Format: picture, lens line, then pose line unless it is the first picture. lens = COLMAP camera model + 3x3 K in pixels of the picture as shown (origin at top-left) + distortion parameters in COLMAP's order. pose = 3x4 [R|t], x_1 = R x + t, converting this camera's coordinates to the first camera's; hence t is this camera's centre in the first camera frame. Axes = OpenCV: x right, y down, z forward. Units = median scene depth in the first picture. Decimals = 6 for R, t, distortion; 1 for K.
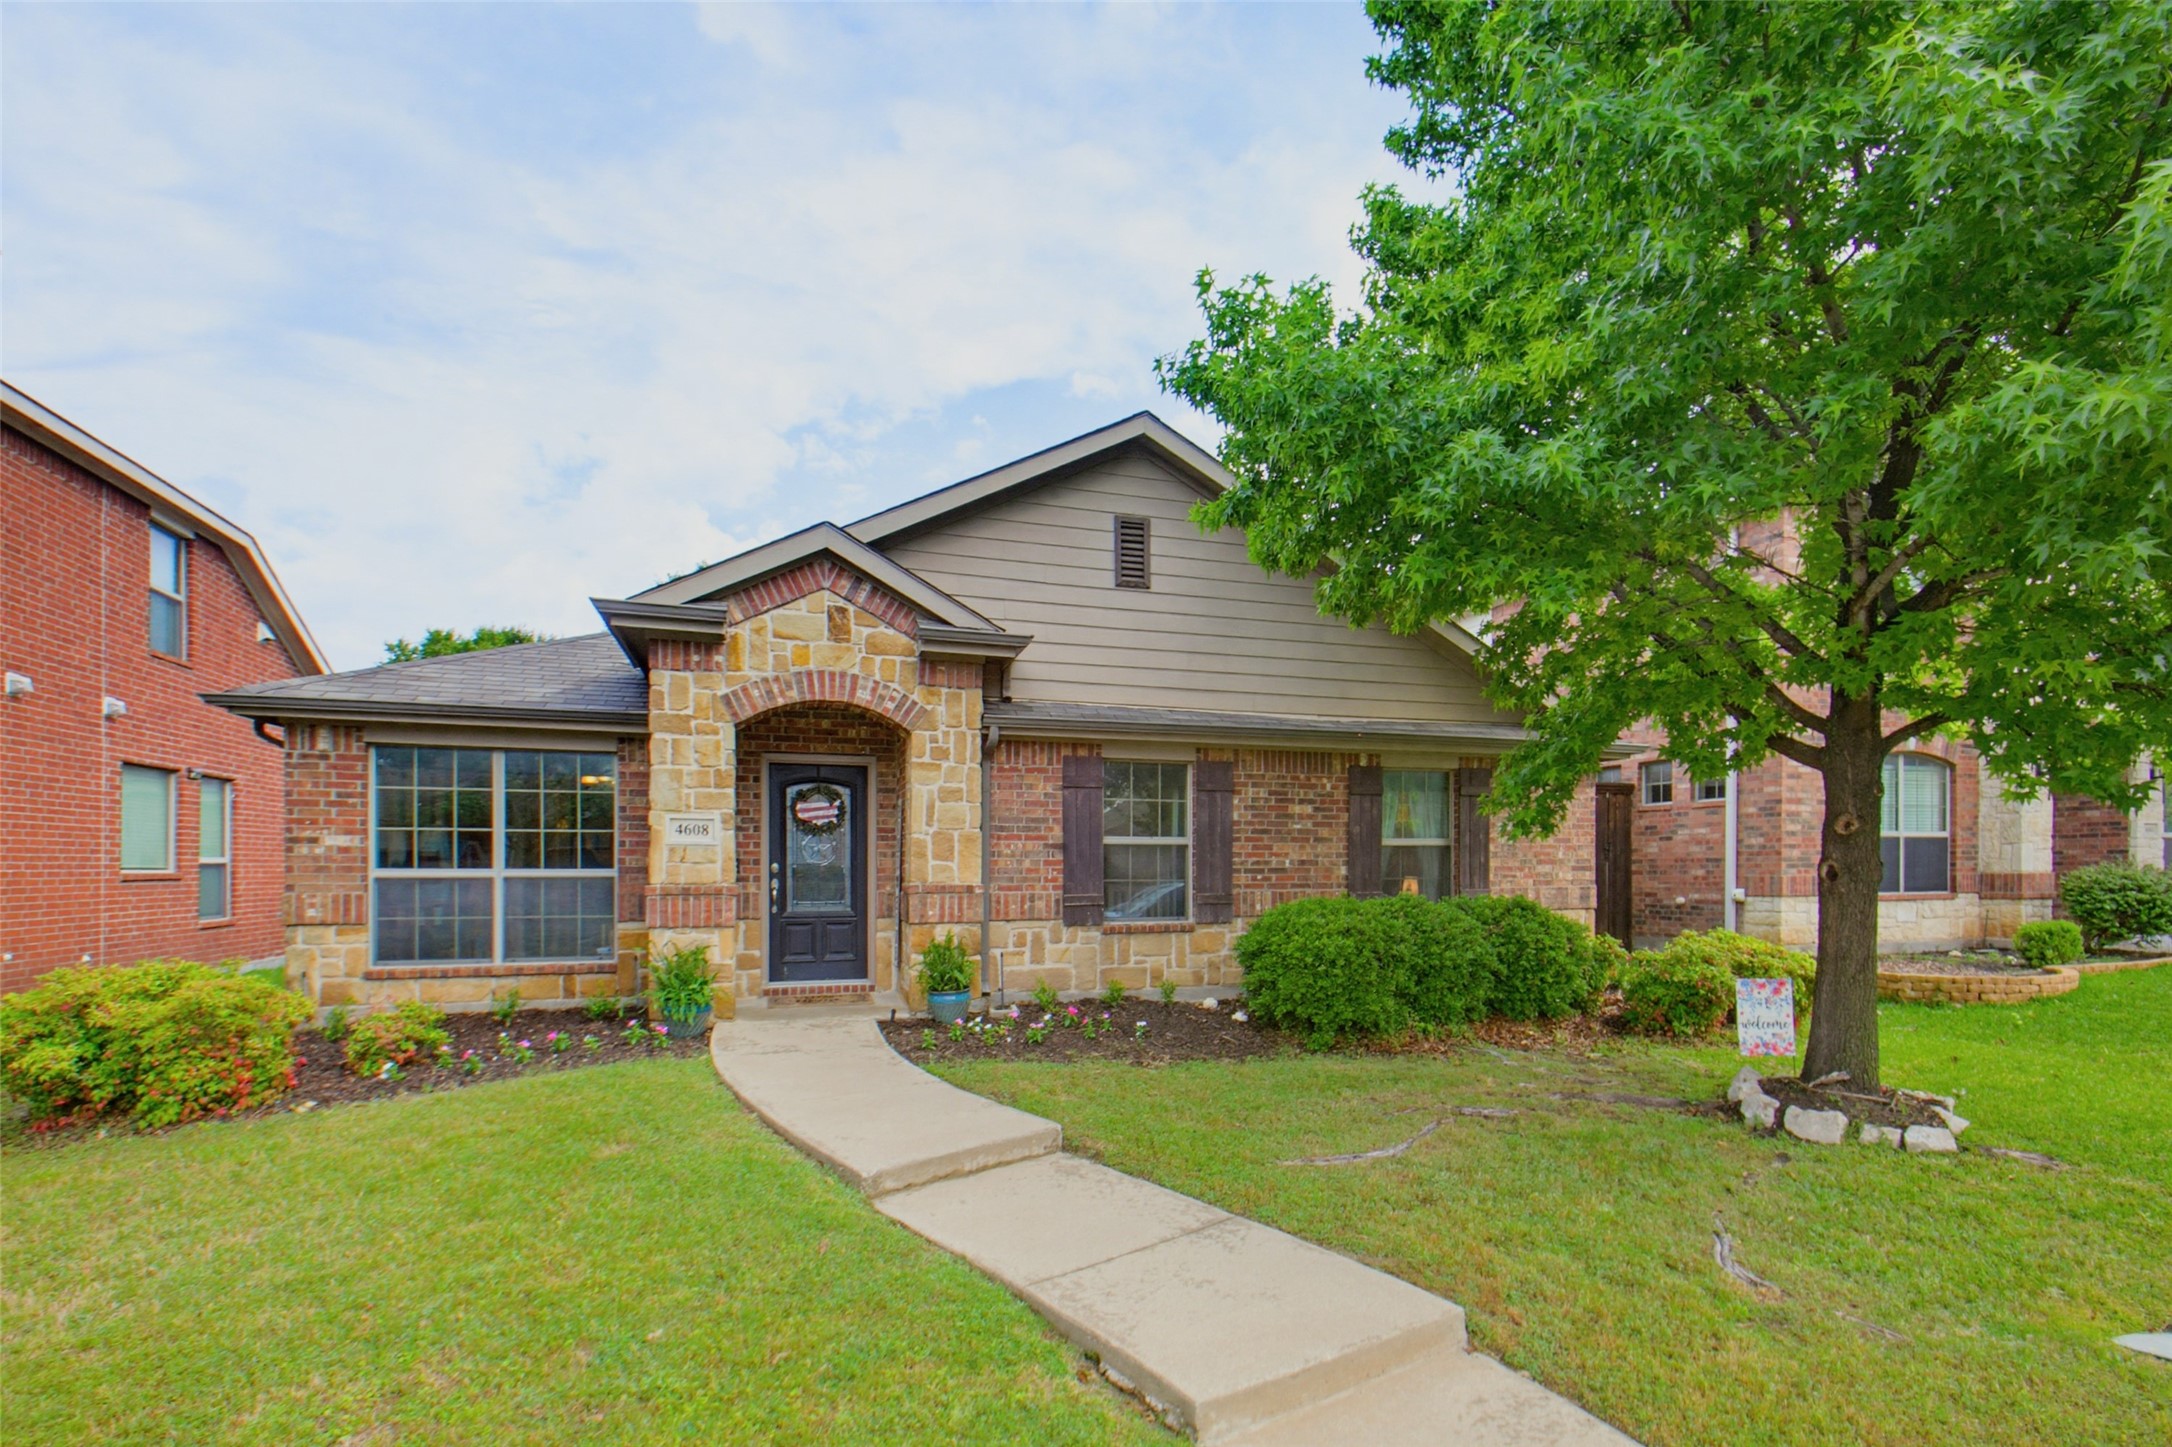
lens RADIAL K [[1020.4, 0, 995.2], [0, 1020.4, 686.6], [0, 0, 1]] dist [-0.006751, -0.000749]
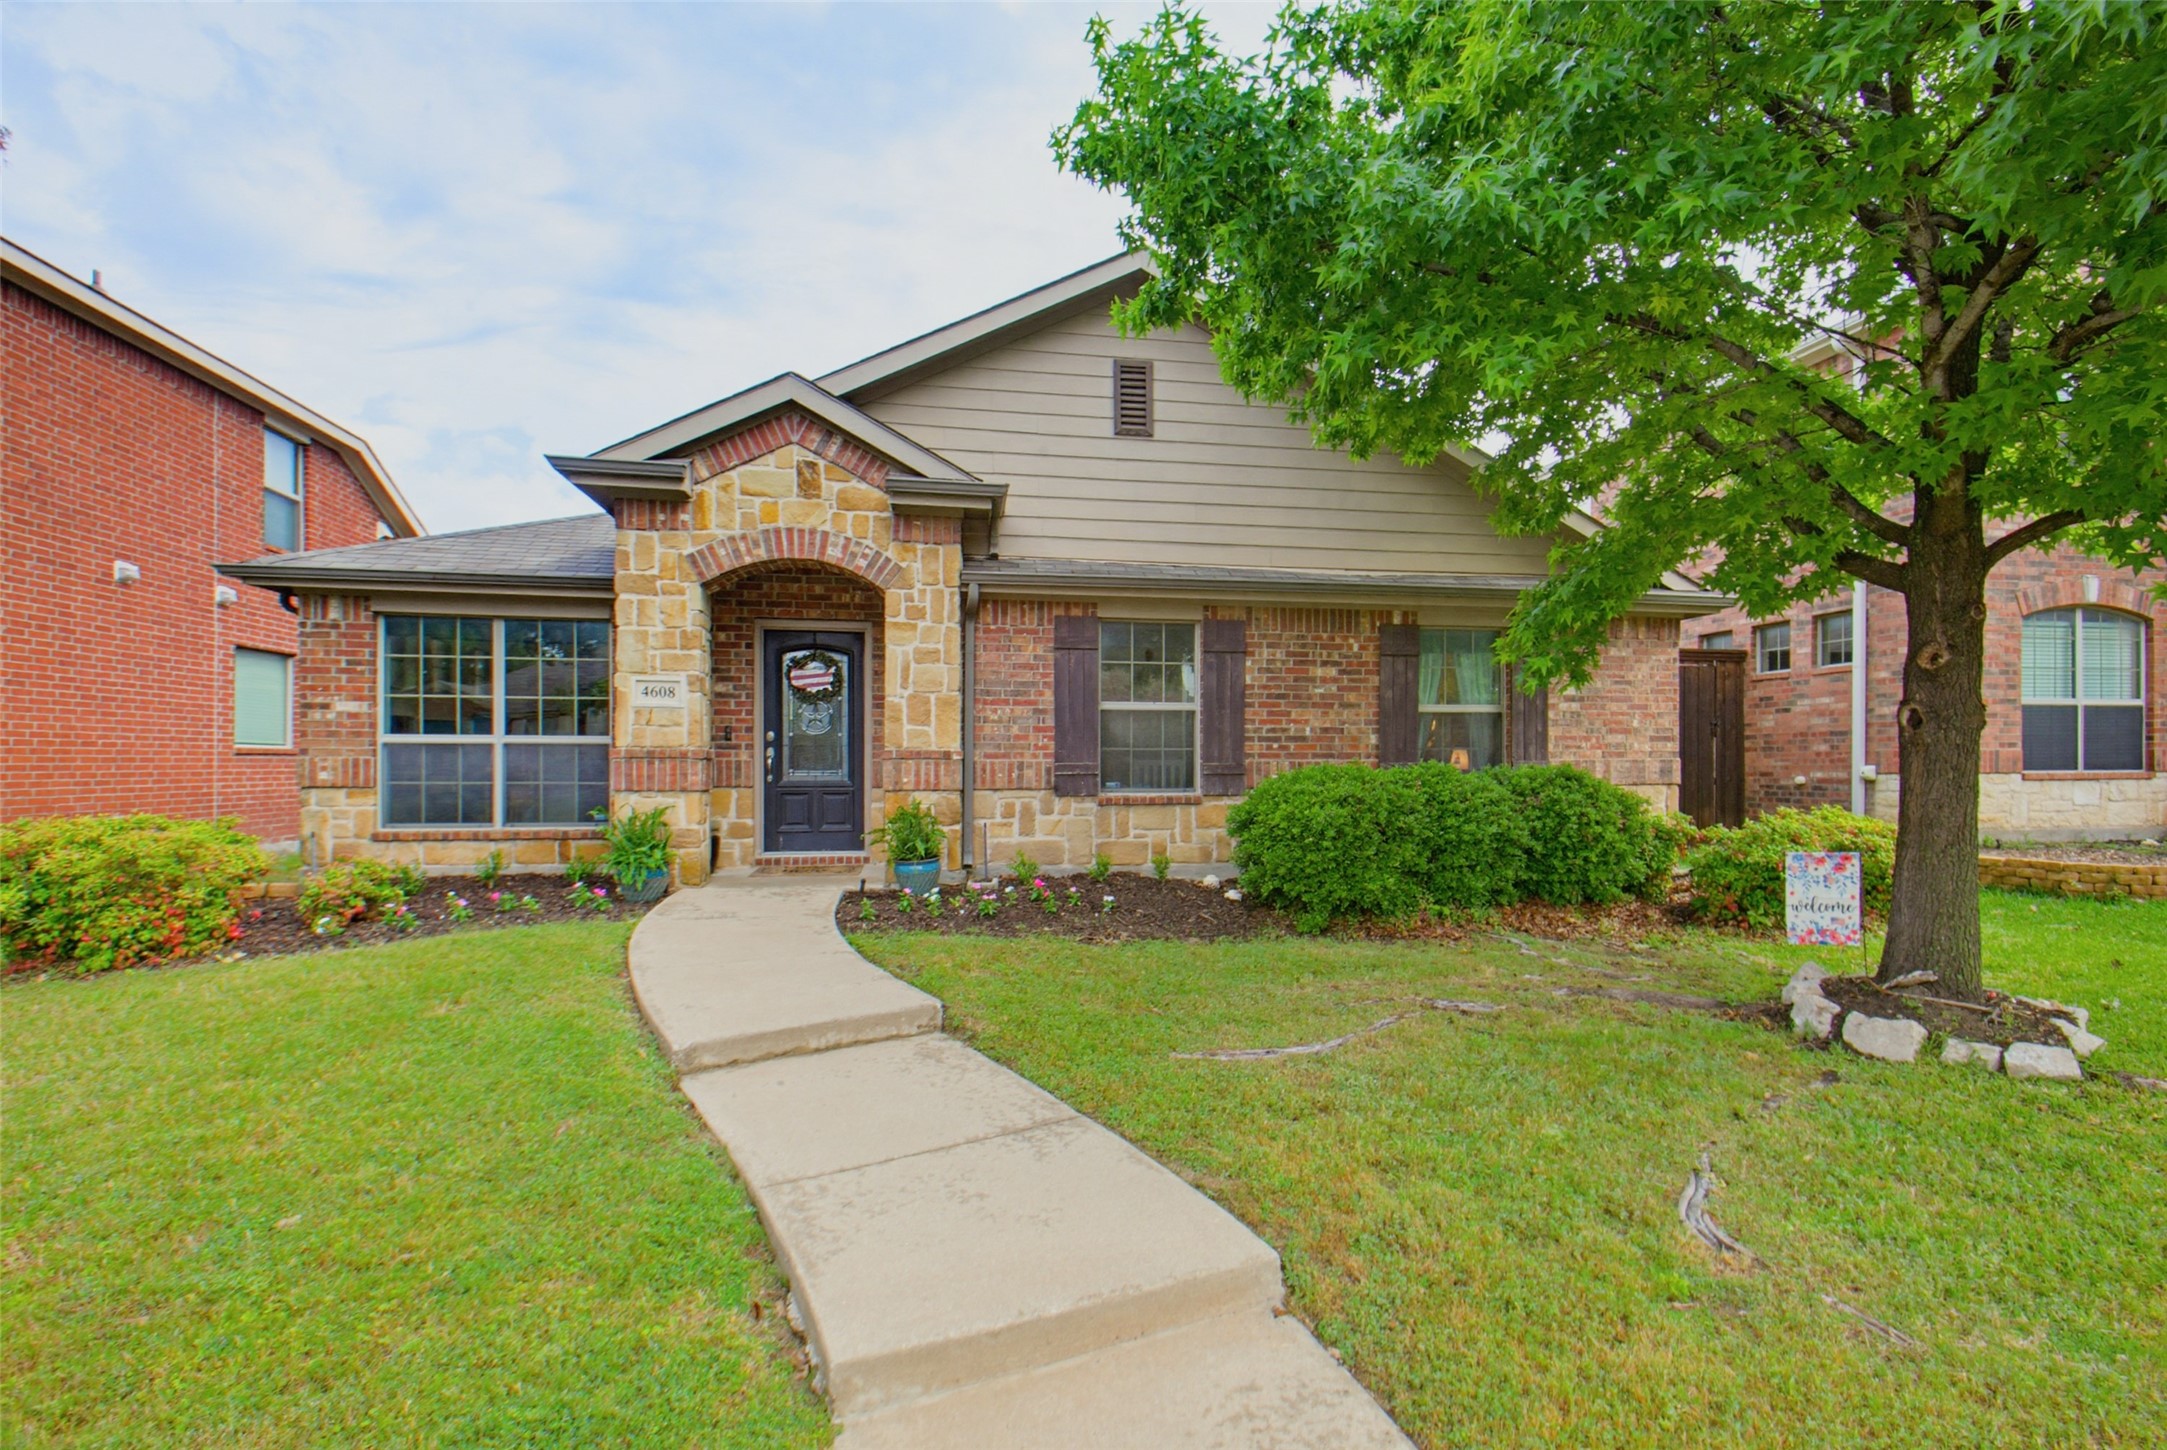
lens RADIAL K [[976.1, 0, 1016.4], [0, 976.1, 599.3], [0, 0, 1]] dist [-0.009353, 0.000504]
pose [[0.991163, -0.018121, -0.131406, 0.157815], [0.019127, 0.999797, 0.006394, 0.048899], [0.131264, -0.008851, 0.991308, 0.111066]]
